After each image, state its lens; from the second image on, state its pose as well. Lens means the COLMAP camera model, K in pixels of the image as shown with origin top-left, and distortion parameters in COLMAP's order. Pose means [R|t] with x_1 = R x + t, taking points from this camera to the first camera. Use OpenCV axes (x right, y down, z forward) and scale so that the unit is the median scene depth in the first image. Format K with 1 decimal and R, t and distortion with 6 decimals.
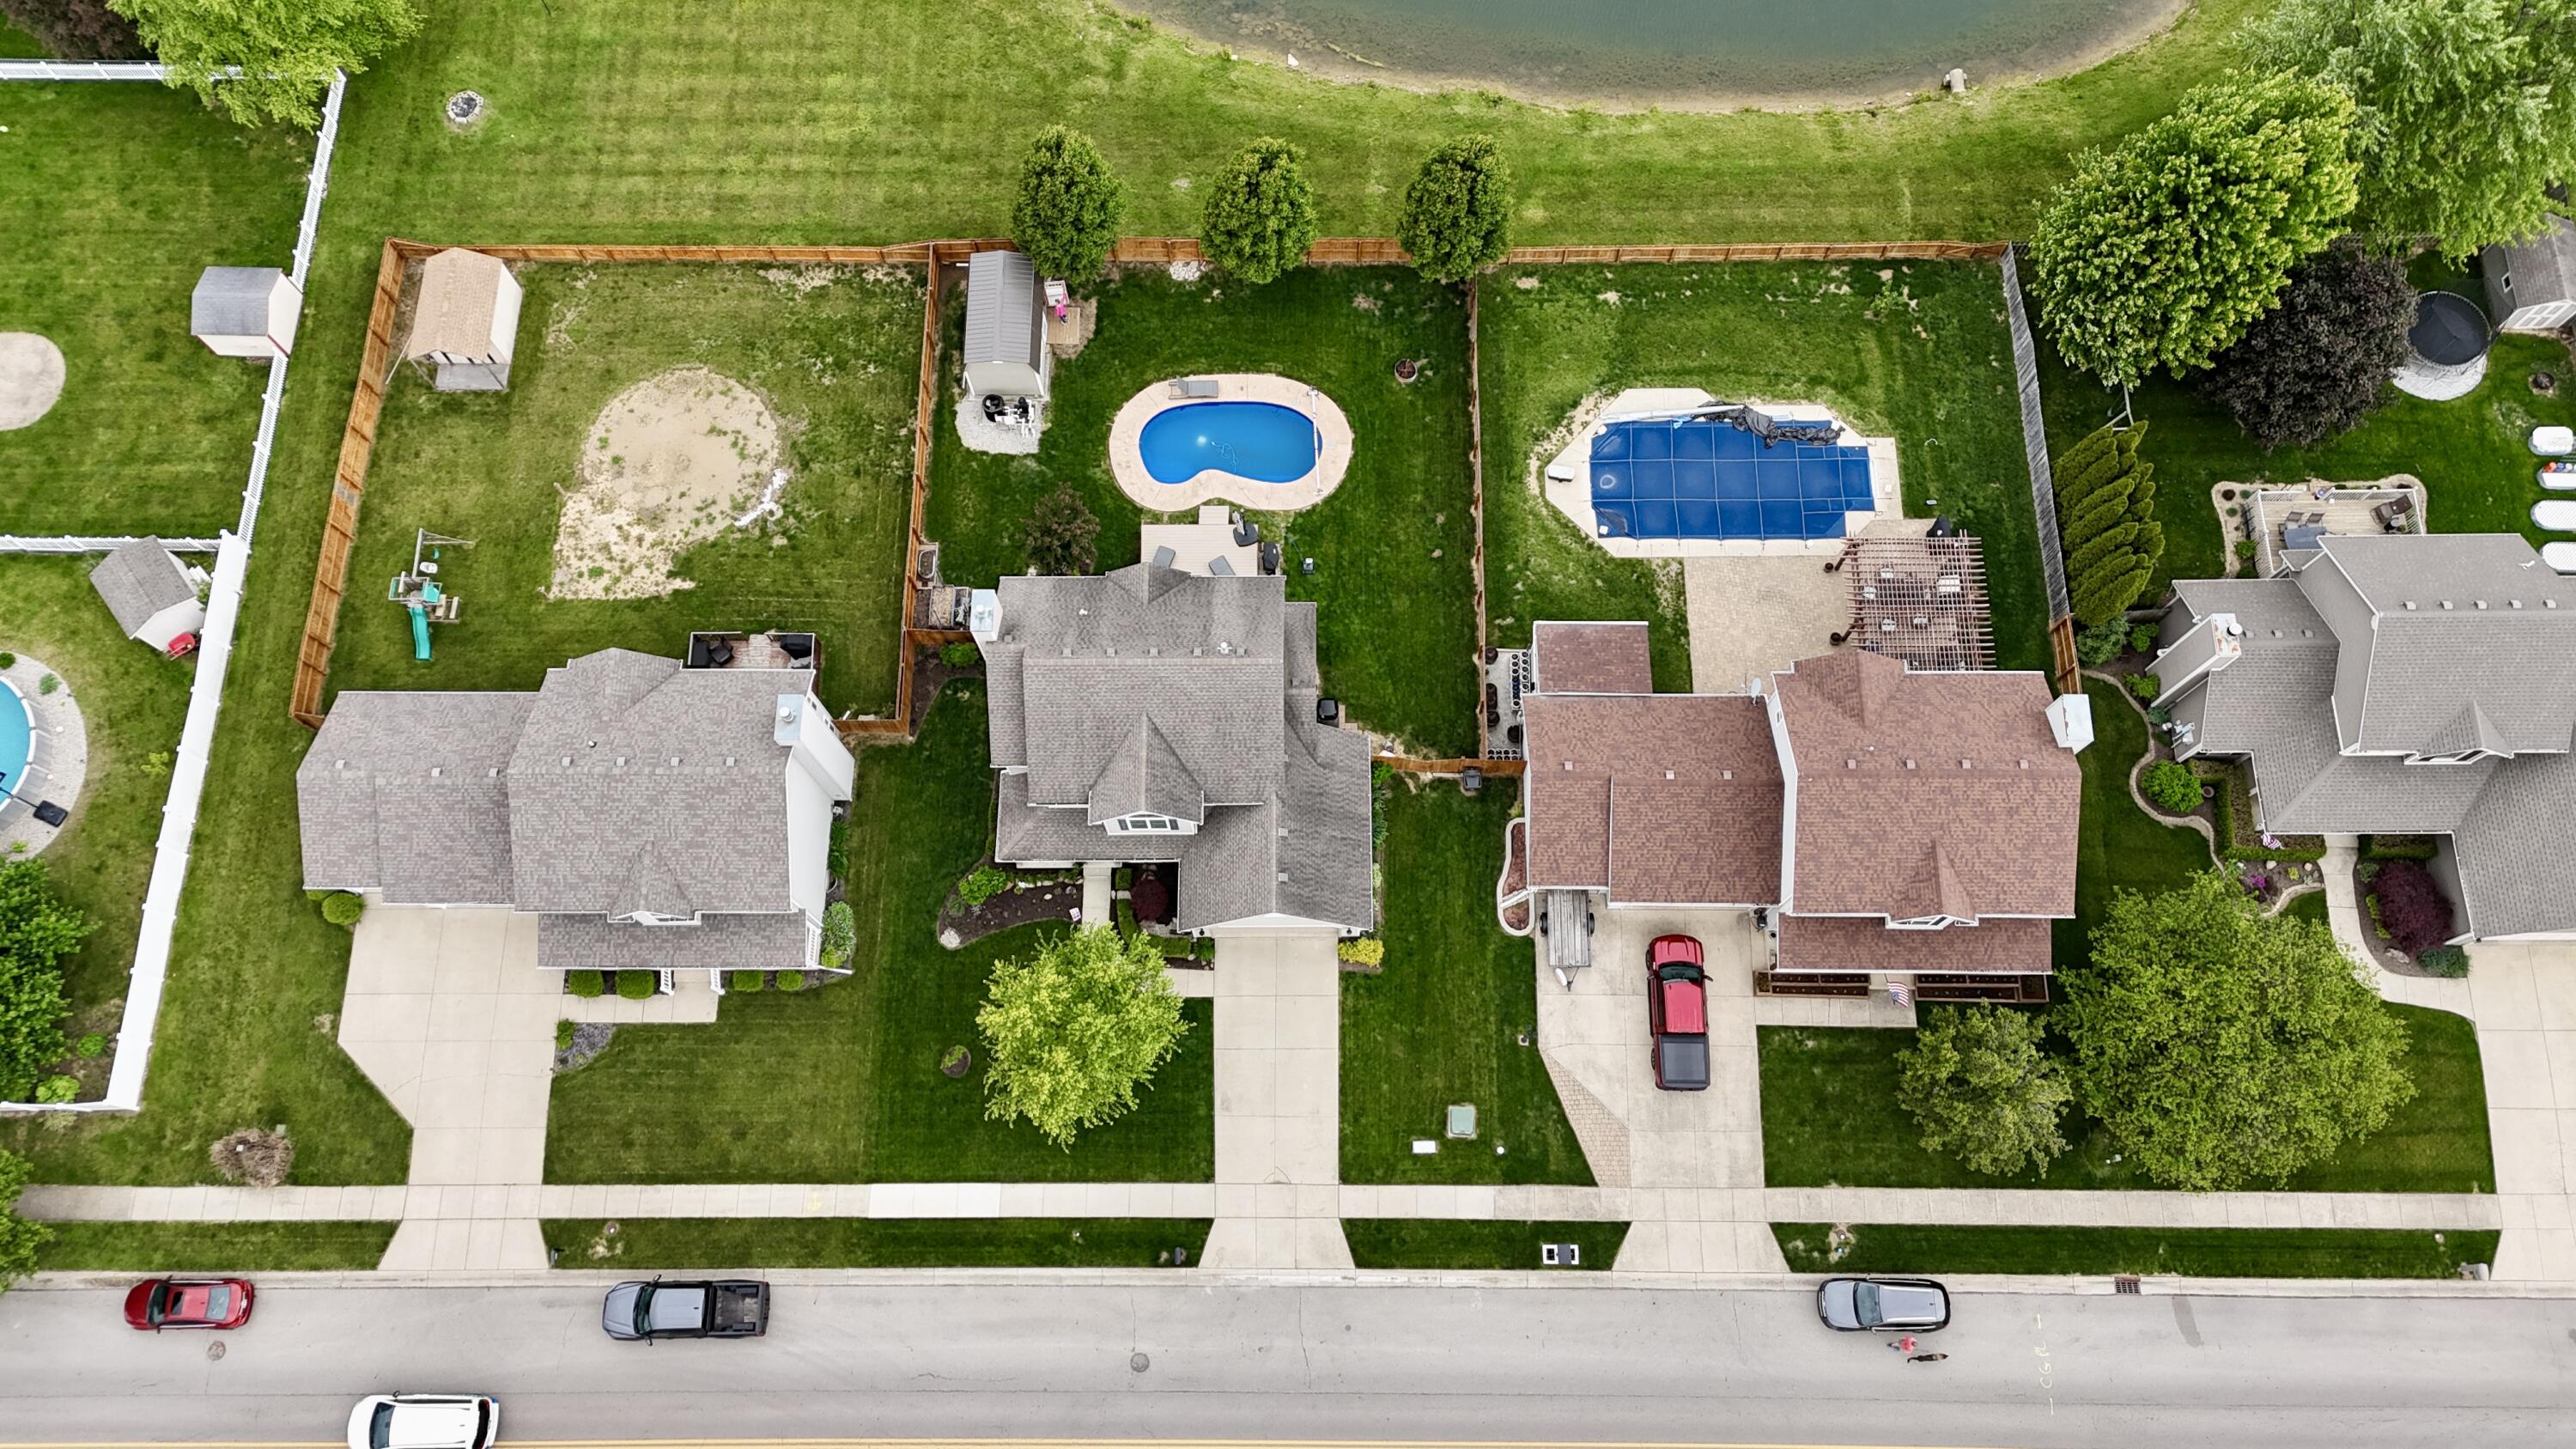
lens RADIAL K [[1886.4, 0, 1288.0], [0, 1886.4, 724.5], [0, 0, 1]] dist [0.072421, -0.073050]
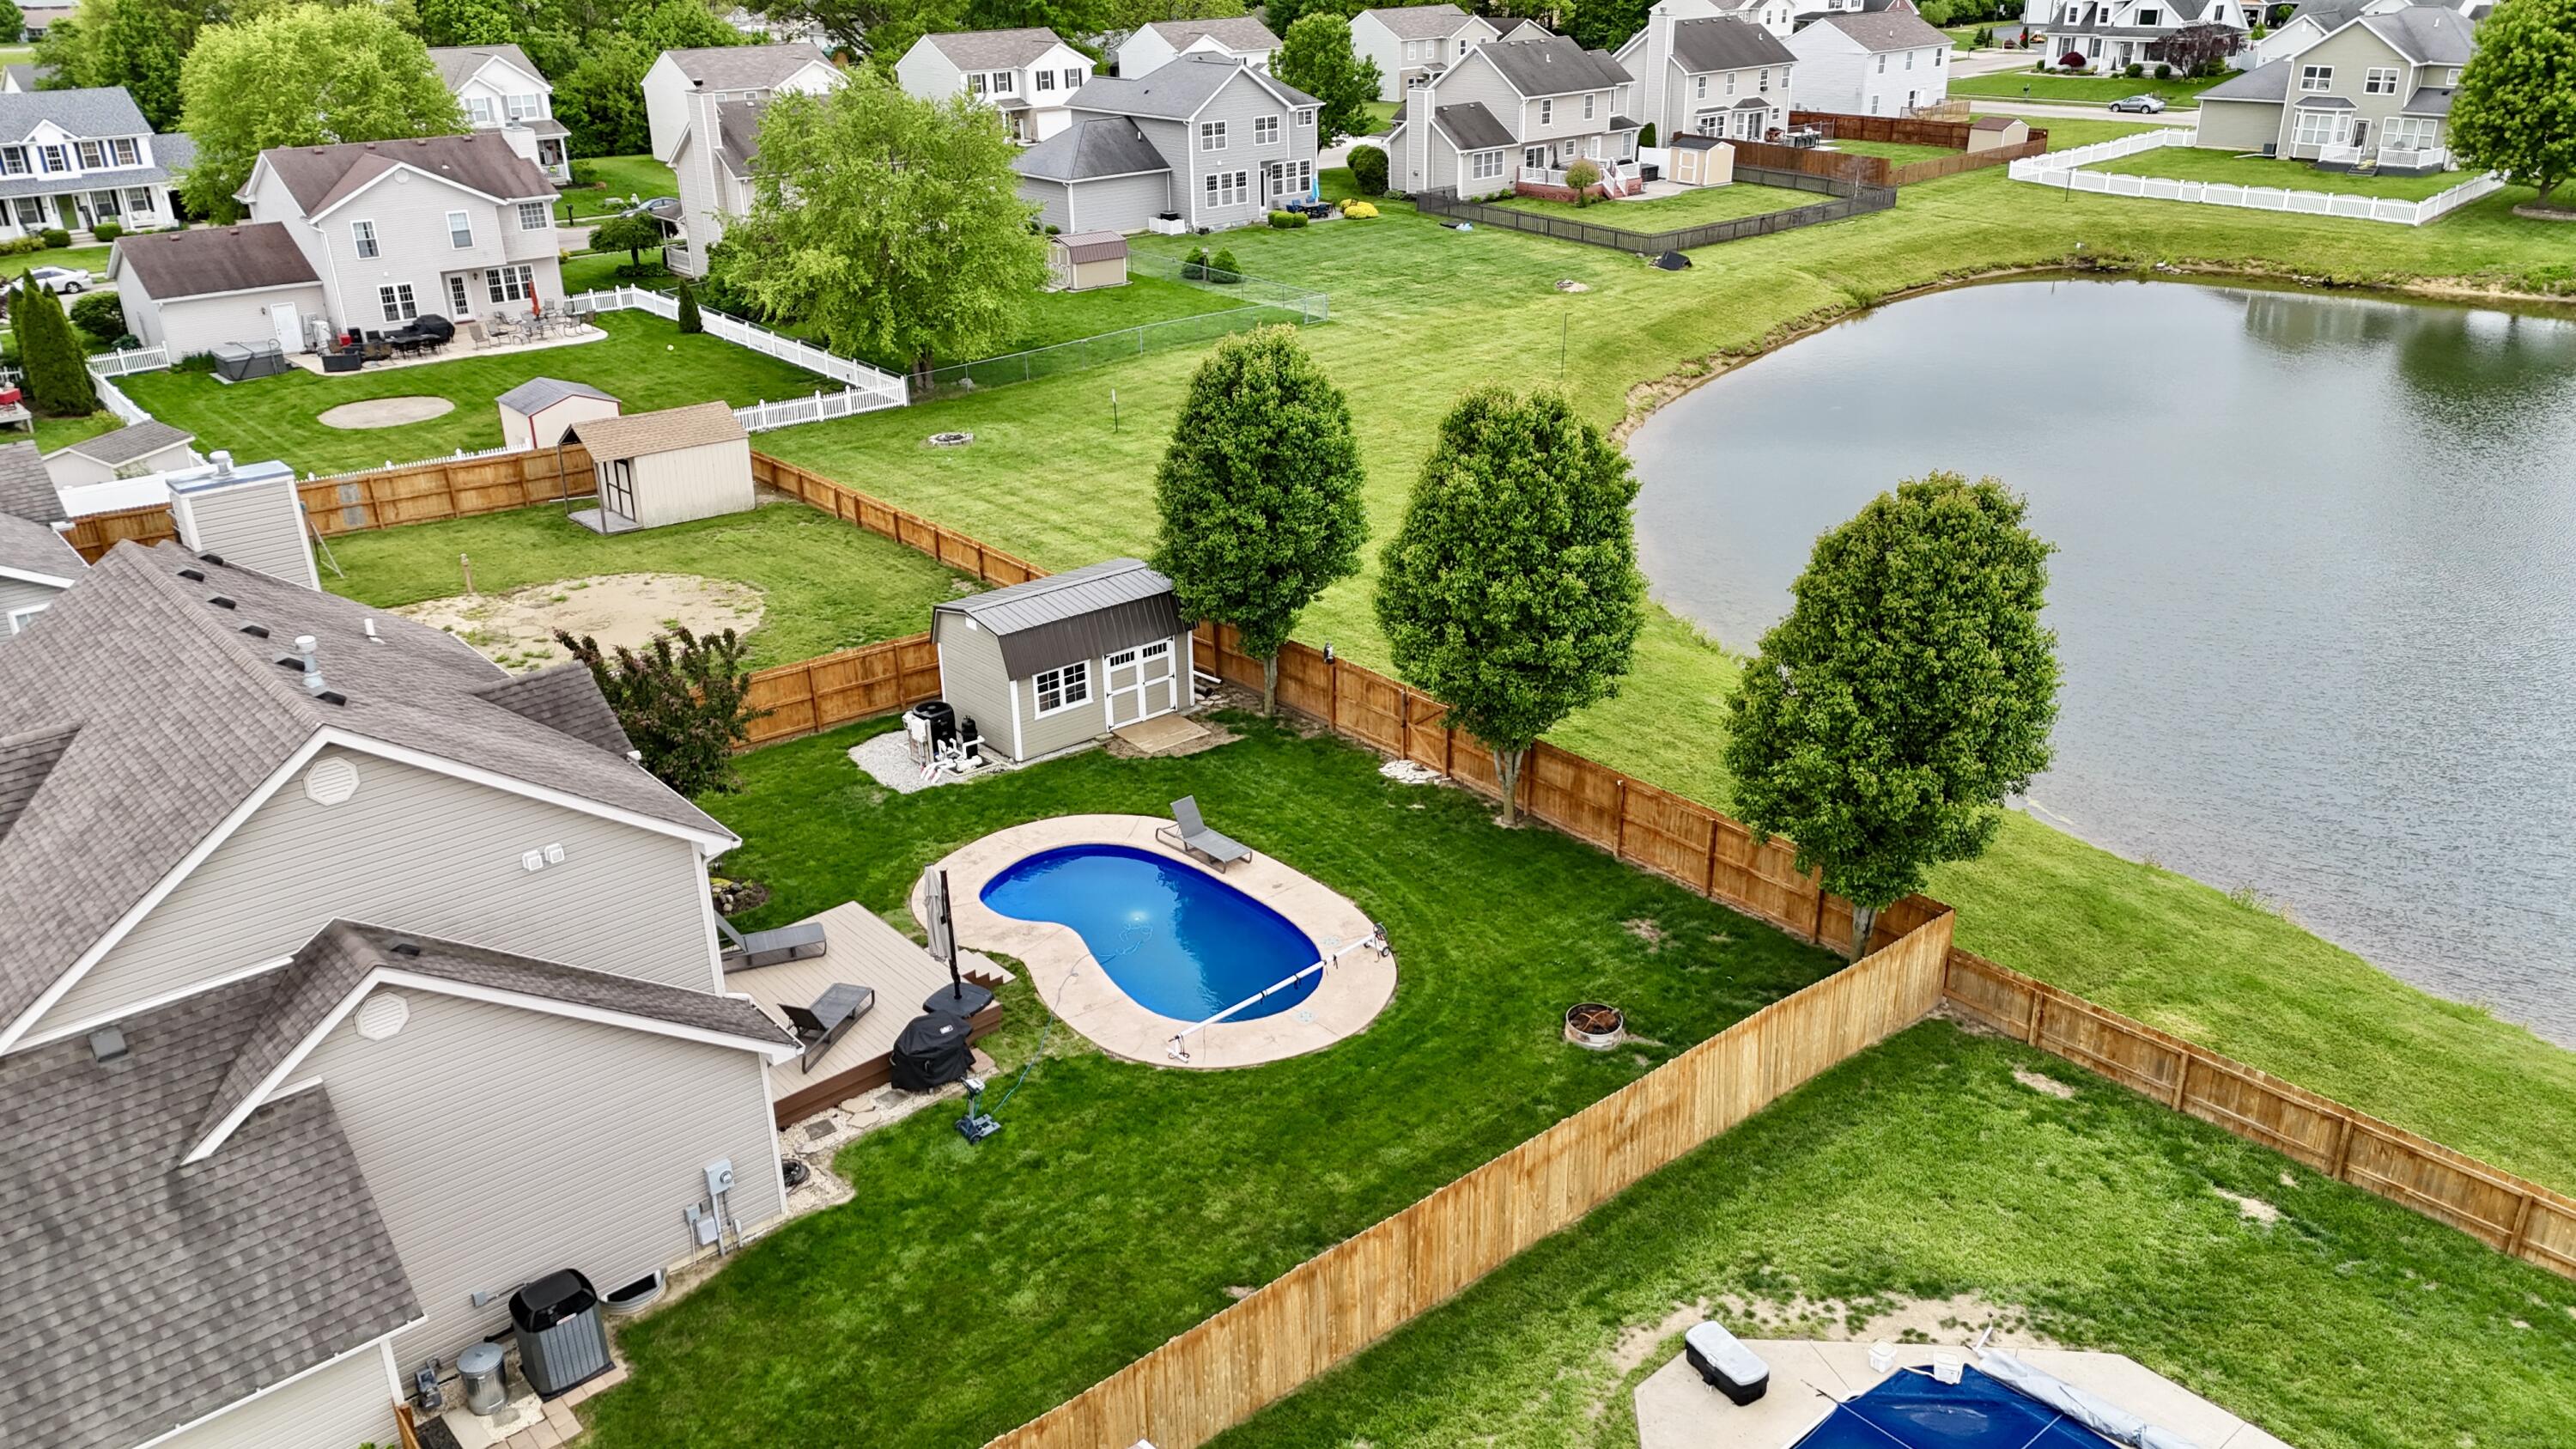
lens RADIAL K [[1886.4, 0, 1288.0], [0, 1886.4, 724.5], [0, 0, 1]] dist [0.072421, -0.073050]
pose [[0.653763, 0.298633, -0.695279, 0.275877], [-0.716200, 0.540769, -0.441166, -0.006286], [0.244239, 0.786376, 0.567415, 0.733573]]
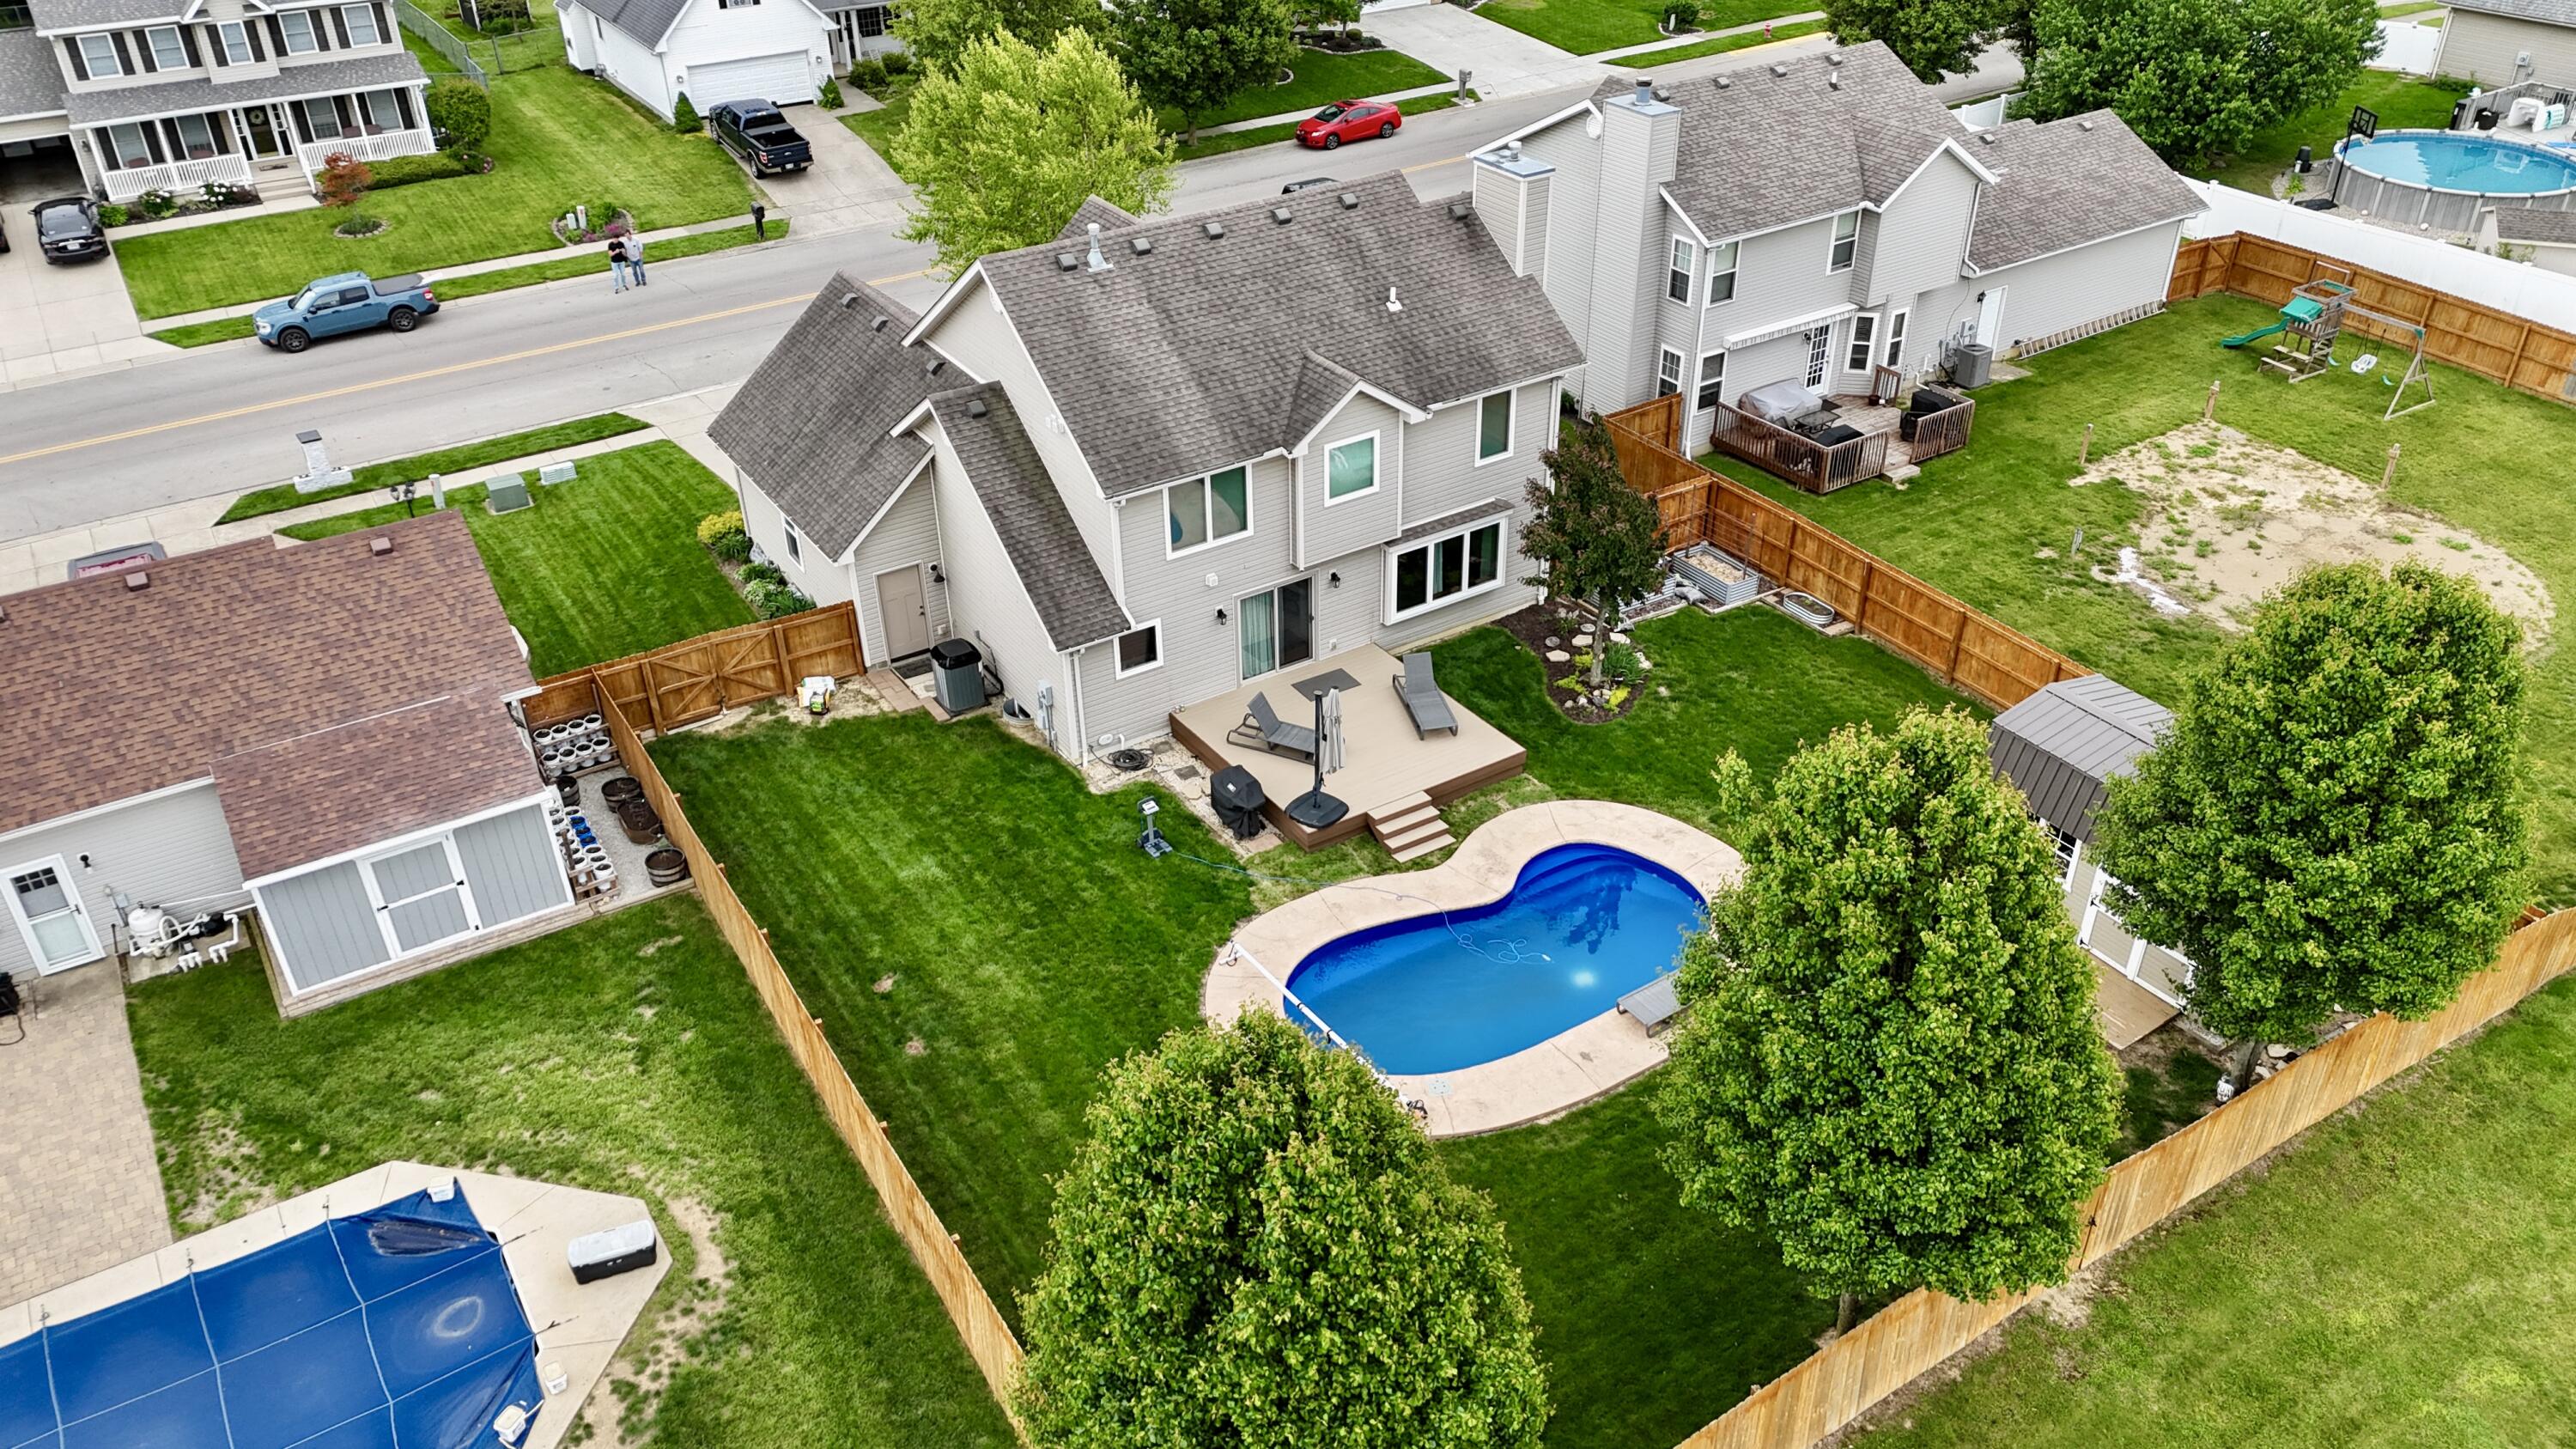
lens RADIAL K [[1886.4, 0, 1288.0], [0, 1886.4, 724.5], [0, 0, 1]] dist [0.072421, -0.073050]
pose [[-0.840946, 0.310894, -0.442895, 0.163113], [-0.506069, -0.162075, 0.847128, -0.448084], [0.191584, 0.936524, 0.293630, 0.840555]]
